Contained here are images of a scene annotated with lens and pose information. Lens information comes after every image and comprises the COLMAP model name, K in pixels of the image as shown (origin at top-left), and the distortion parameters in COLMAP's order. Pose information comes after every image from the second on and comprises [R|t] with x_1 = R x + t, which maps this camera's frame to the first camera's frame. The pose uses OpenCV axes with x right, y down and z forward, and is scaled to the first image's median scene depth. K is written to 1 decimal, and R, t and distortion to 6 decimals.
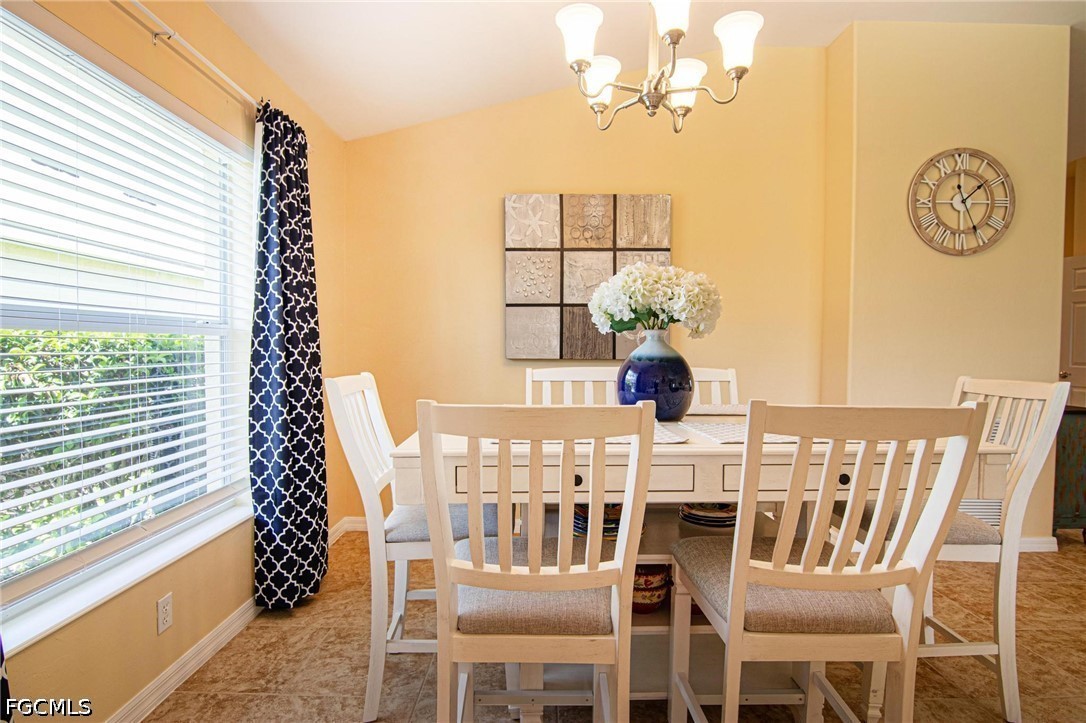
lens RADIAL K [[572.3, 0, 539.3], [0, 572.3, 364.4], [0, 0, 1]] dist [-0.001269, -0.011850]
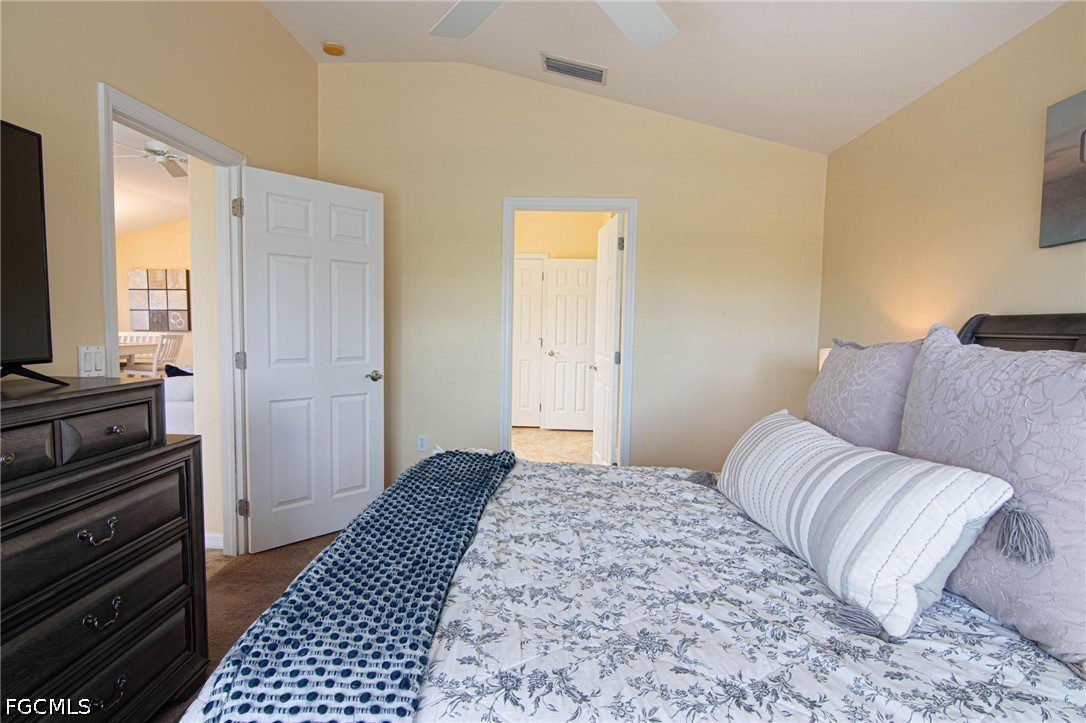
lens RADIAL K [[563.3, 0, 537.8], [0, 563.3, 364.8], [0, 0, 1]] dist [-0.001747, -0.016029]
pose [[0.999363, 0.011153, -0.033886, 2.003654], [-0.009574, 0.998877, 0.046408, 0.014759], [0.034365, -0.046054, 0.998348, -1.628220]]
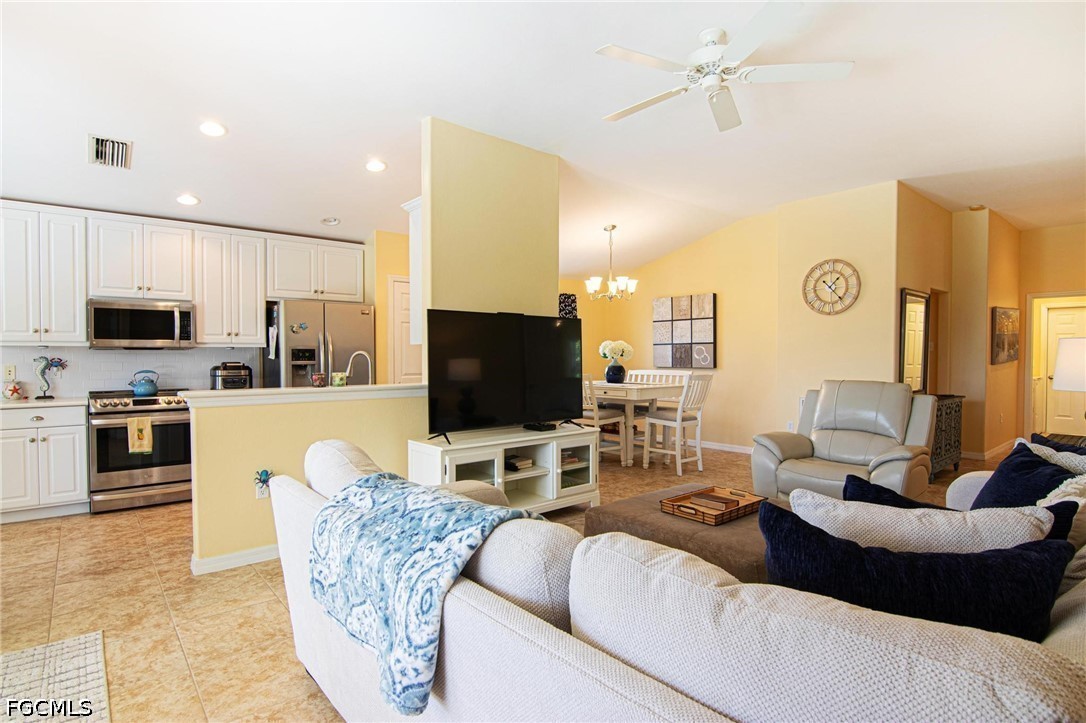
lens RADIAL K [[563.3, 0, 537.8], [0, 563.3, 364.8], [0, 0, 1]] dist [-0.001747, -0.016029]
pose [[0.652491, 0.004423, -0.757784, 1.444260], [-0.013430, 0.999893, -0.005729, 0.001175], [0.757678, 0.013915, 0.652481, -0.929787]]
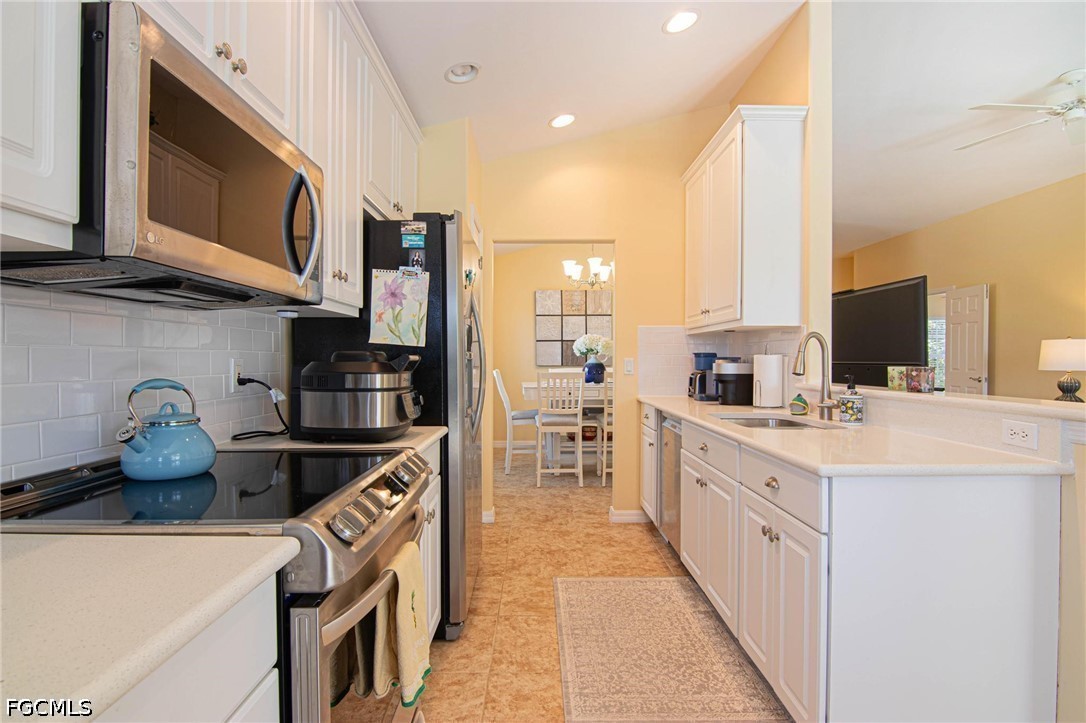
lens RADIAL K [[563.3, 0, 537.8], [0, 563.3, 364.8], [0, 0, 1]] dist [-0.001747, -0.016029]
pose [[0.999942, -0.003934, 0.010035, -0.076113], [0.004106, 0.999843, -0.017233, 0.025437], [-0.009966, 0.017273, 0.999801, -1.161739]]
